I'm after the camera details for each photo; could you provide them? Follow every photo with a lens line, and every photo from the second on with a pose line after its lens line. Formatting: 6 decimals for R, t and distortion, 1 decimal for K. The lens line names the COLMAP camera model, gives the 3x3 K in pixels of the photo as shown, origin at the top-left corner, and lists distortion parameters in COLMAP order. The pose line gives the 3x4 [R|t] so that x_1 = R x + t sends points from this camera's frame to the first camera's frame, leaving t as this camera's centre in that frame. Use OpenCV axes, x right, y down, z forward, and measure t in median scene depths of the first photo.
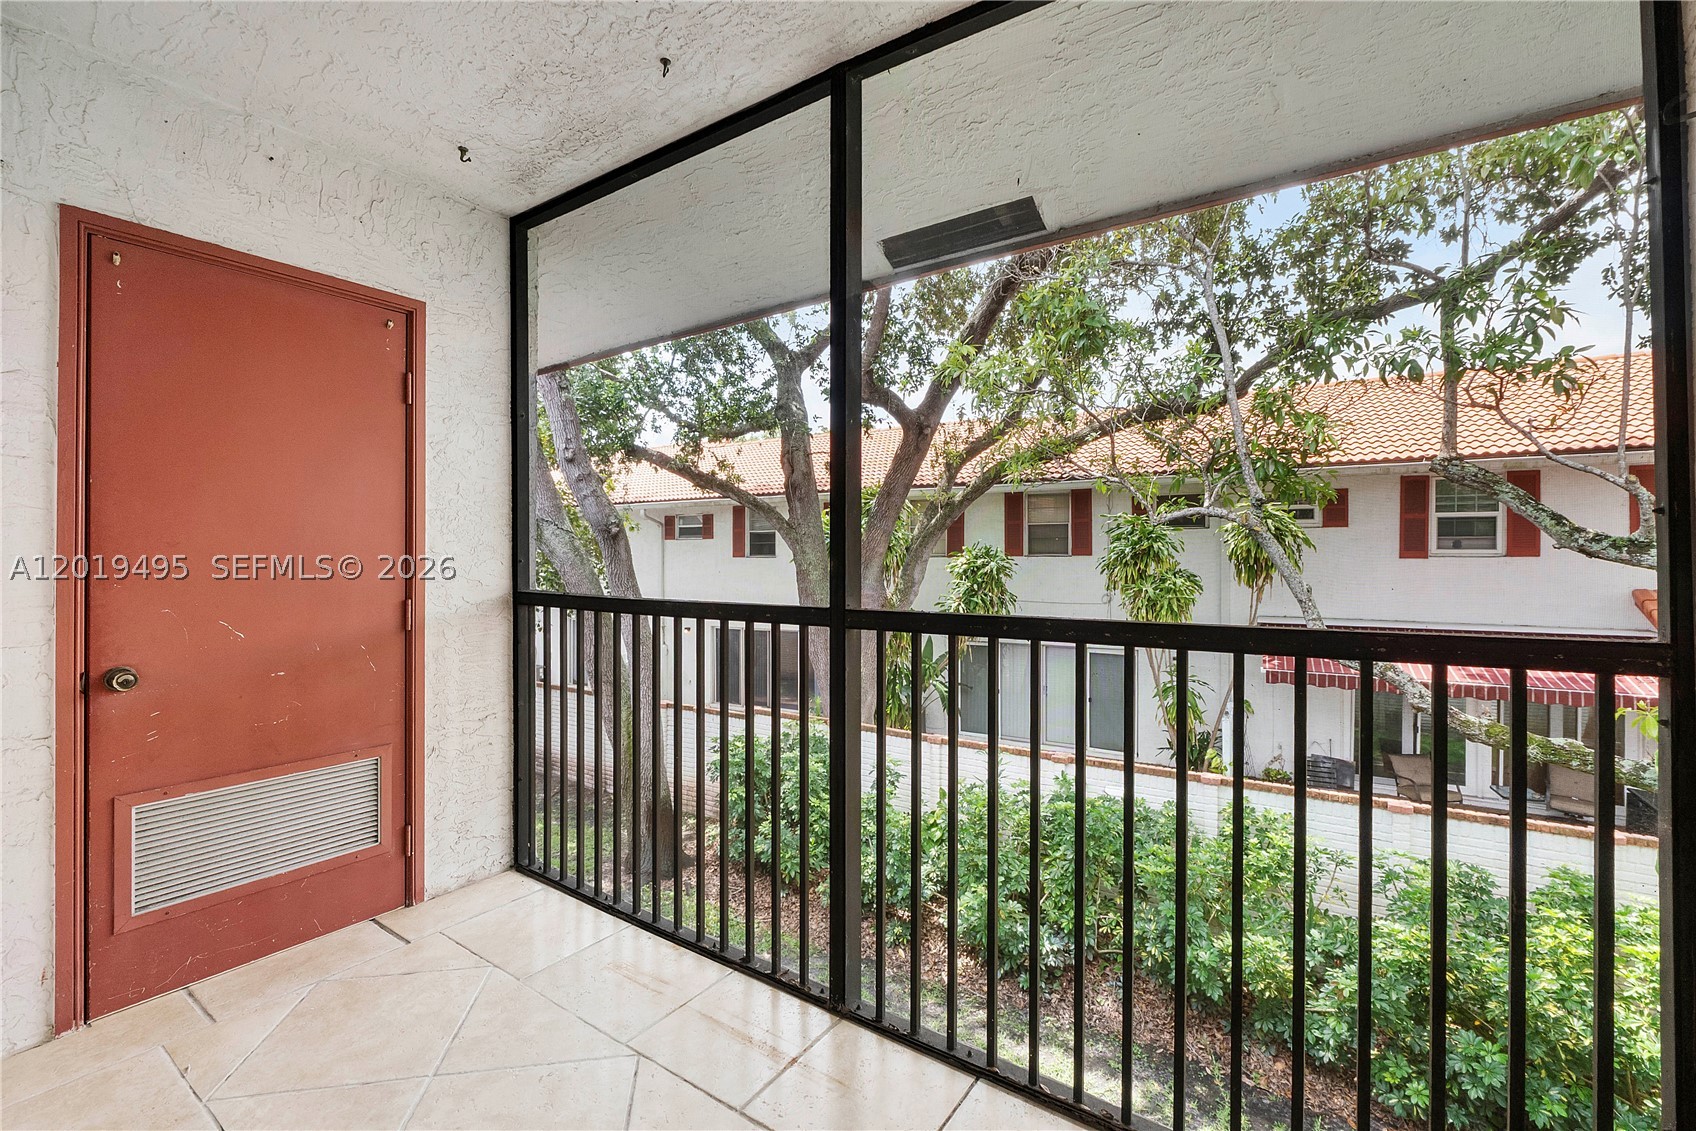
lens RADIAL K [[726.9, 0, 851.1], [0, 726.9, 560.0], [0, 0, 1]] dist [0.000863, 0.000193]
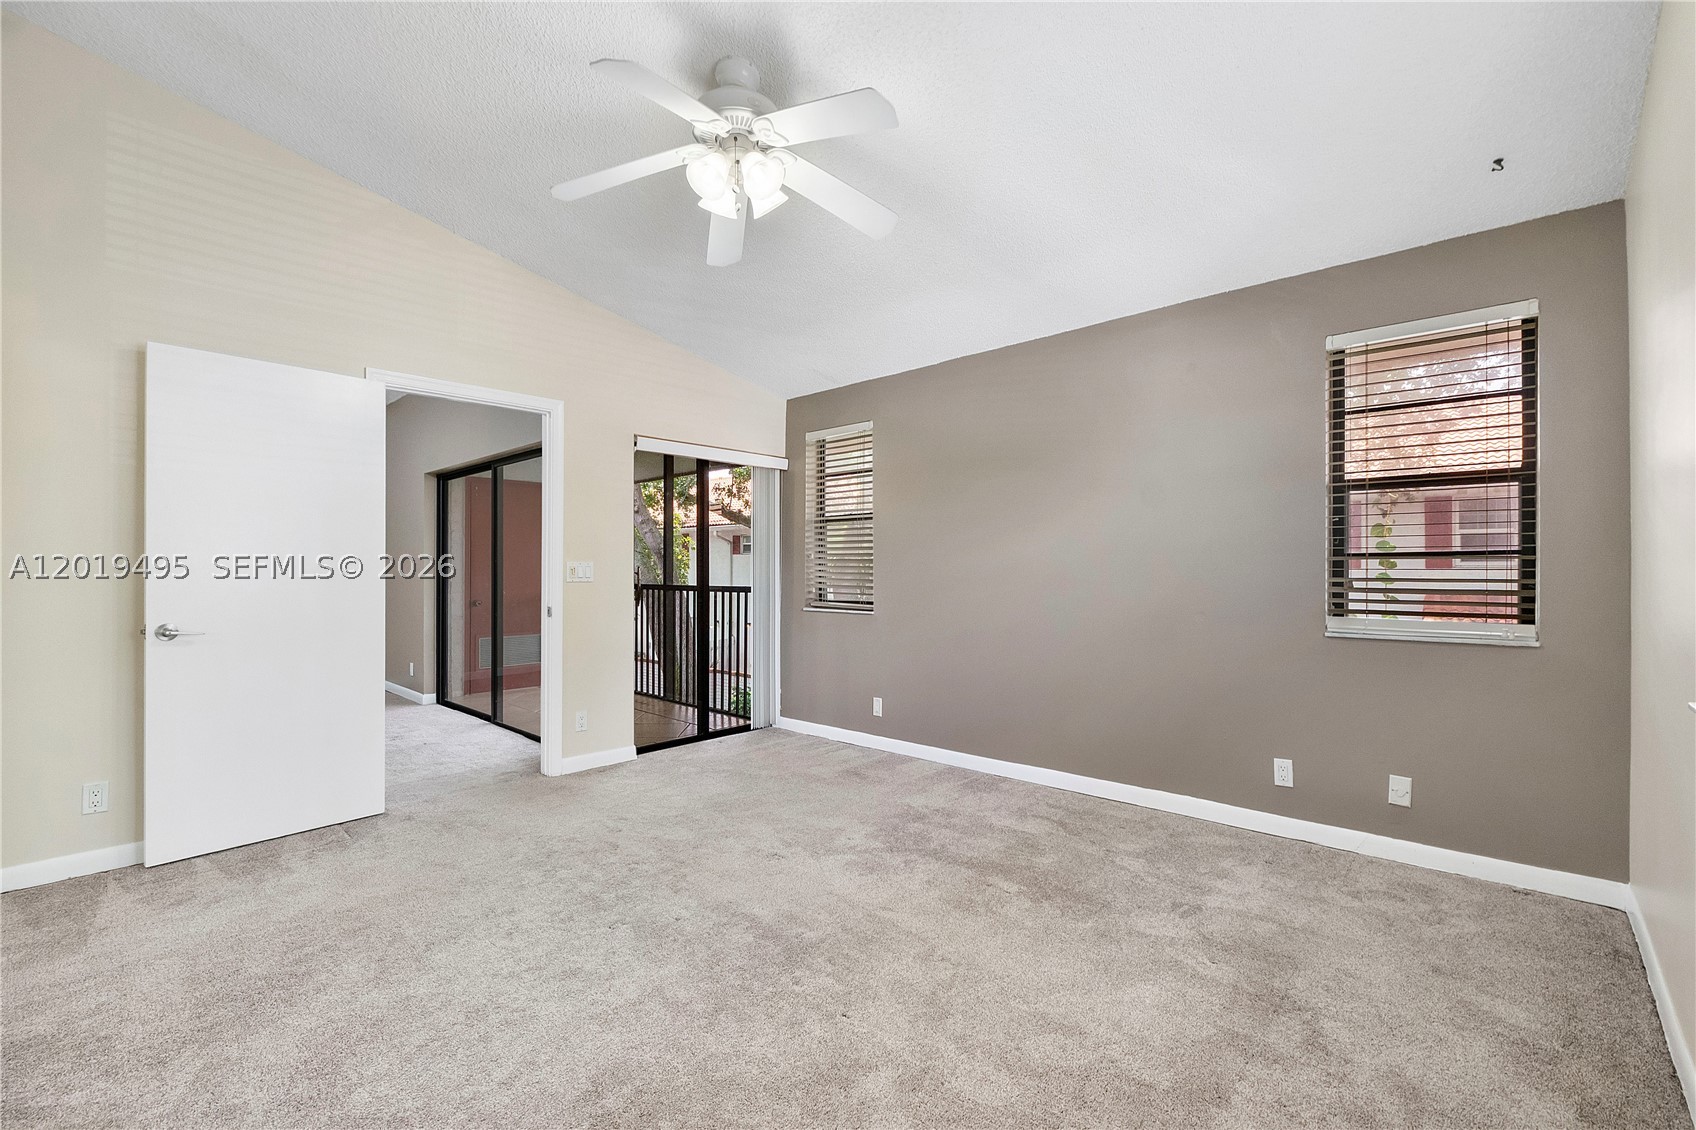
lens RADIAL K [[726.9, 0, 845.8], [0, 726.9, 565.9], [0, 0, 1]] dist [0.000863, 0.000193]
pose [[0.990470, 0.002572, -0.137704, 0.216448], [-0.003647, 0.999965, -0.007560, -0.001180], [0.137680, 0.007991, 0.990445, -0.396368]]
